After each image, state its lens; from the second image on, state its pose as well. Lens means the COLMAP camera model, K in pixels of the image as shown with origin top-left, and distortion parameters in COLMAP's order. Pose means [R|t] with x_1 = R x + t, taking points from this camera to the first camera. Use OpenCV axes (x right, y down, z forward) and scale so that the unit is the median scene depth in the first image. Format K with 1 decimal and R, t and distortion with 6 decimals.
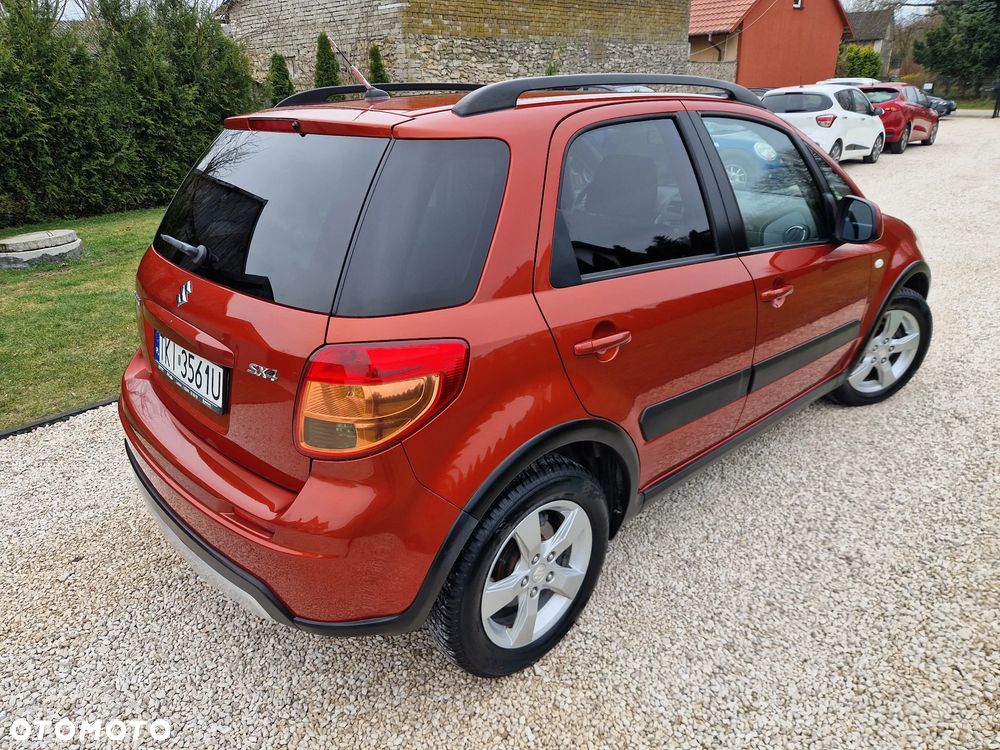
lens RADIAL K [[668.5, 0, 492.8], [0, 668.5, 374.2], [0, 0, 1]] dist [0.052768, -0.045307]
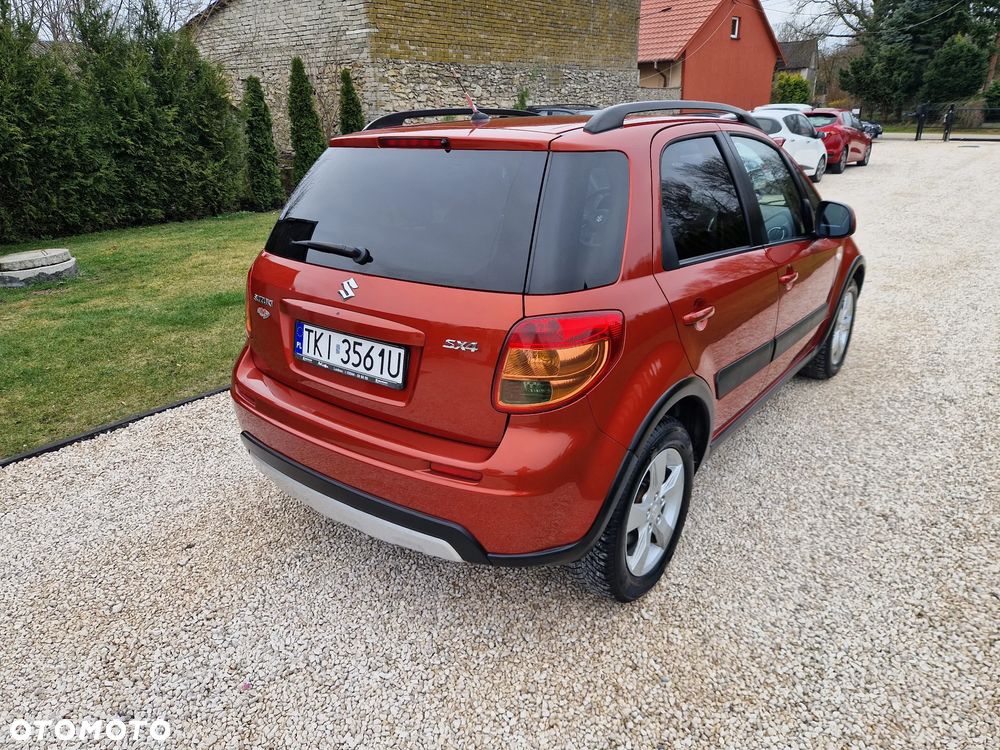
lens RADIAL K [[664.6, 0, 493.8], [0, 664.6, 373.9], [0, 0, 1]] dist [0.057426, -0.049951]
pose [[0.996924, -0.023690, 0.074712, -0.180249], [0.025759, 0.999308, -0.026851, 0.036780], [-0.074025, 0.028693, 0.996844, -0.084857]]
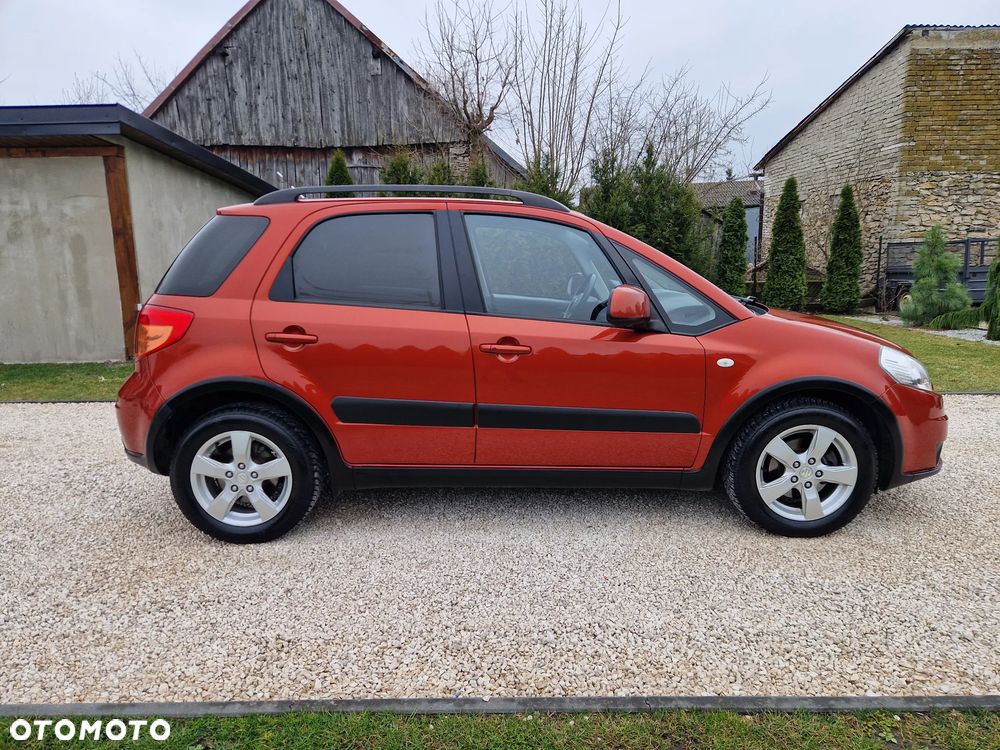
lens RADIAL K [[660.7, 0, 497.4], [0, 660.7, 368.2], [0, 0, 1]] dist [0.077018, -0.070831]
pose [[0.678077, 0.143763, -0.720793, 1.042849], [-0.288003, 0.954231, -0.080613, -0.011402], [0.676214, 0.262253, 0.688446, 0.195984]]
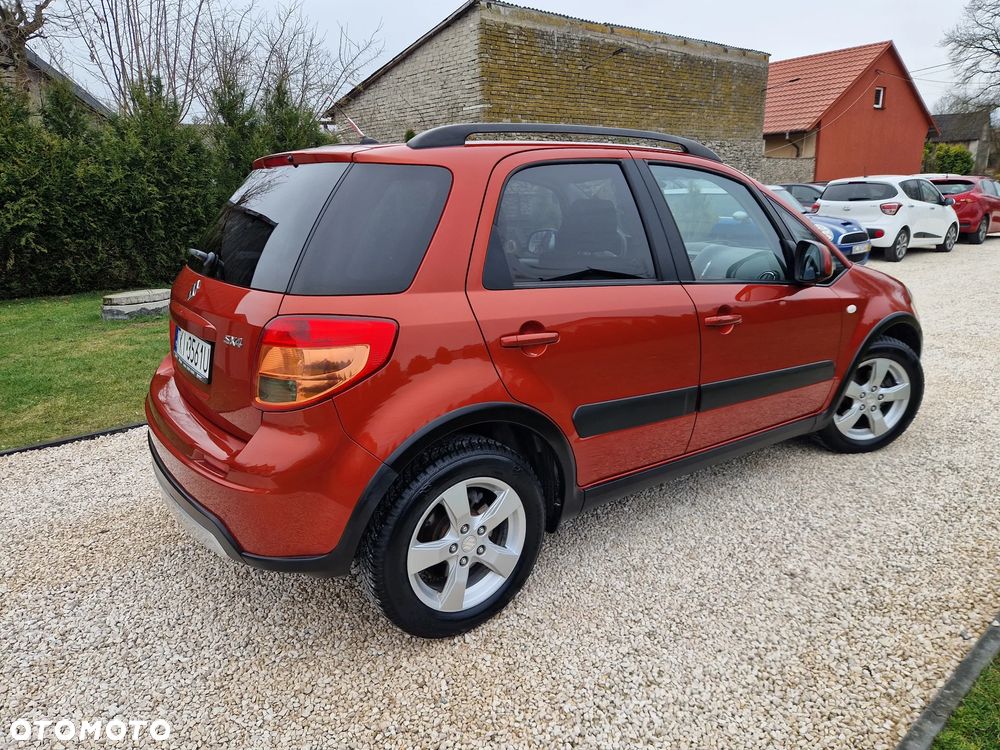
lens RADIAL K [[665.3, 0, 500.0], [0, 665.3, 375.0], [0, 0, 1]] dist [0.058150, -0.049756]
pose [[0.992955, 0.038379, -0.112101, 0.152779], [-0.052113, 0.991127, -0.122279, 0.098440], [0.106413, 0.127259, 0.986145, -0.083011]]
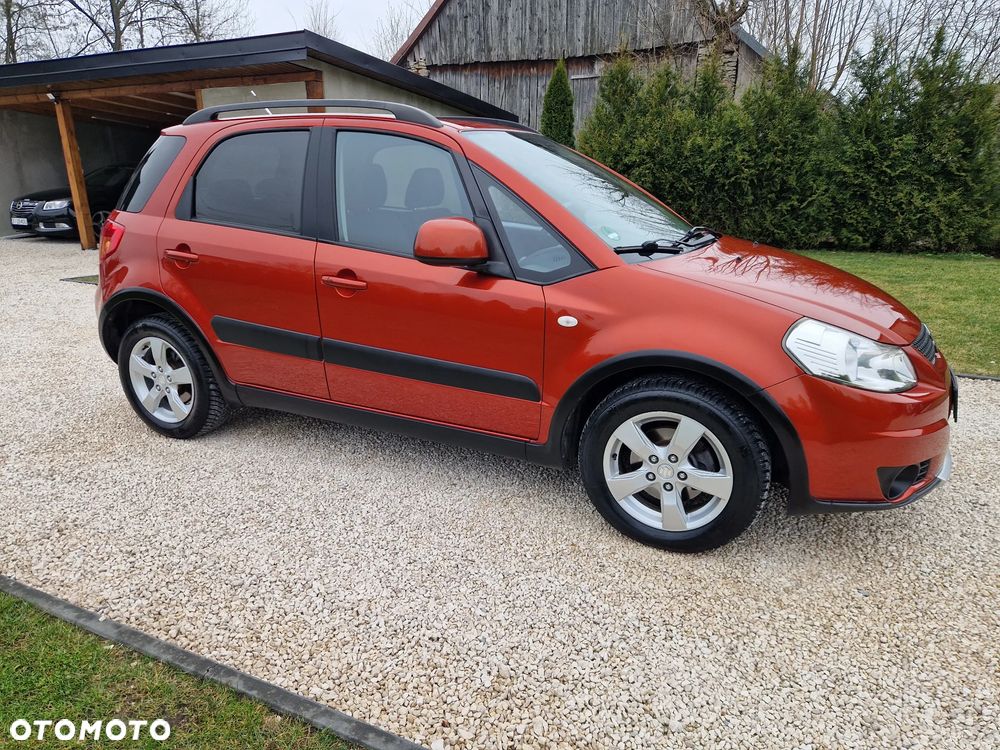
lens RADIAL K [[663.0, 0, 492.6], [0, 663.0, 367.3], [0, 0, 1]] dist [0.062092, -0.053438]
pose [[0.293877, 0.293155, -0.909778, 1.274276], [-0.371444, 0.912025, 0.173895, -0.251651], [0.880719, 0.286828, 0.376914, 0.741087]]
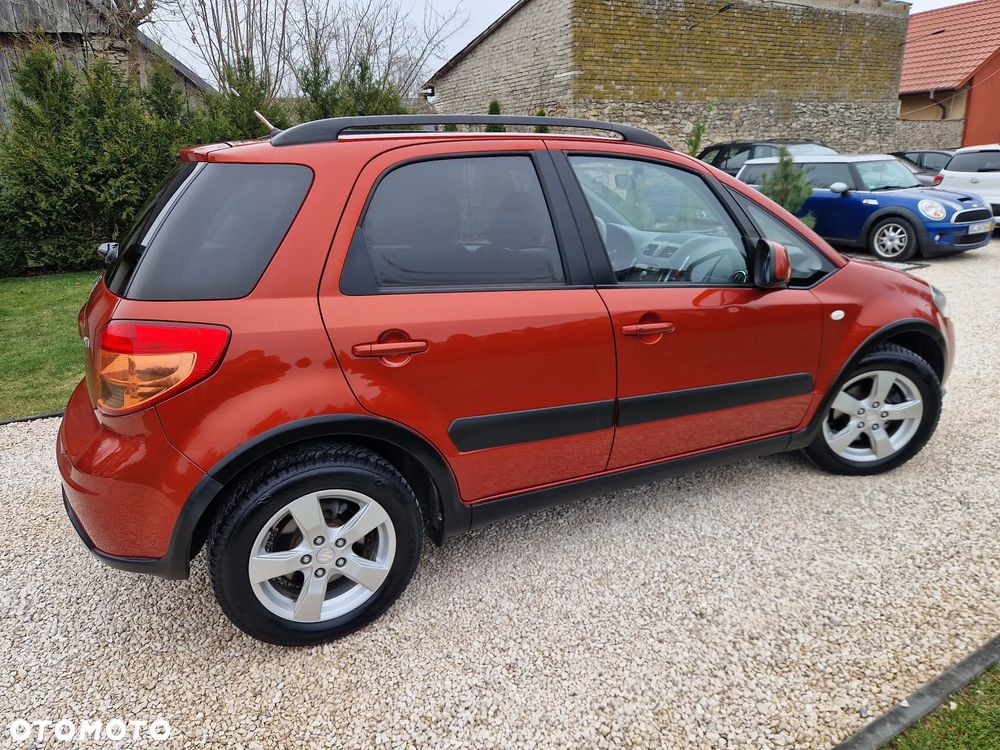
lens RADIAL K [[667.1, 0, 495.1], [0, 667.1, 372.9], [0, 0, 1]] dist [0.055283, -0.048705]
pose [[0.956907, 0.087658, -0.276847, 0.397209], [-0.110568, 0.991524, -0.068228, 0.030098], [0.268520, 0.095899, 0.958489, 0.000104]]
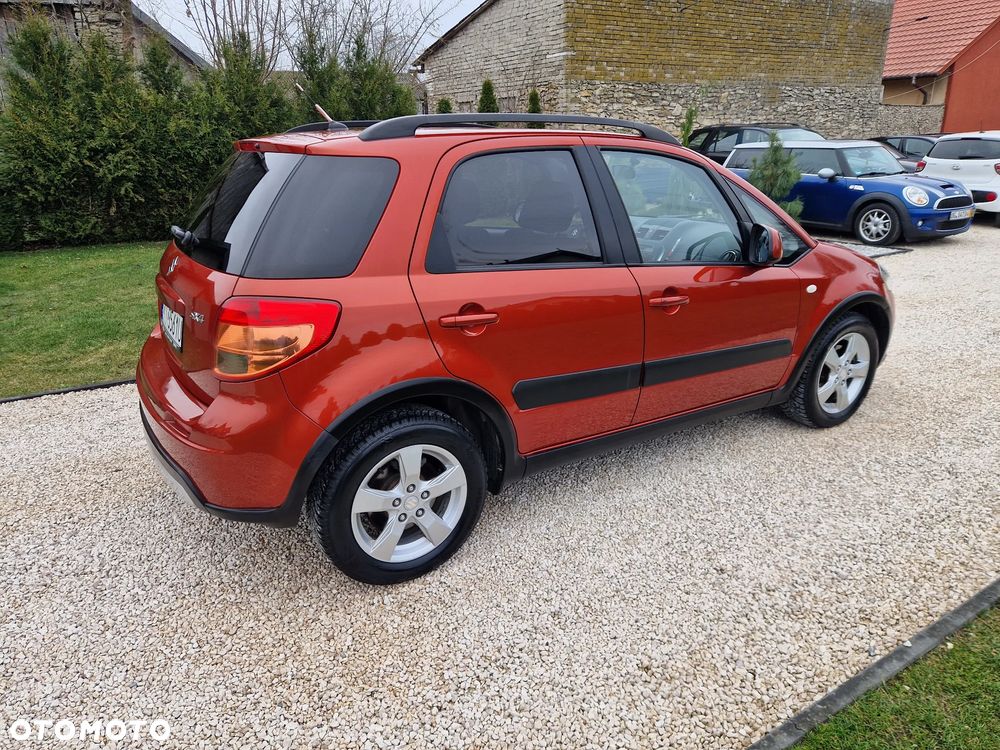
lens RADIAL K [[663.0, 0, 492.6], [0, 663.0, 367.3], [0, 0, 1]] dist [0.062092, -0.053438]
pose [[0.962674, 0.101235, -0.251018, 0.341152], [-0.116395, 0.992125, -0.046259, 0.043307], [0.244358, 0.073750, 0.966876, -0.083823]]
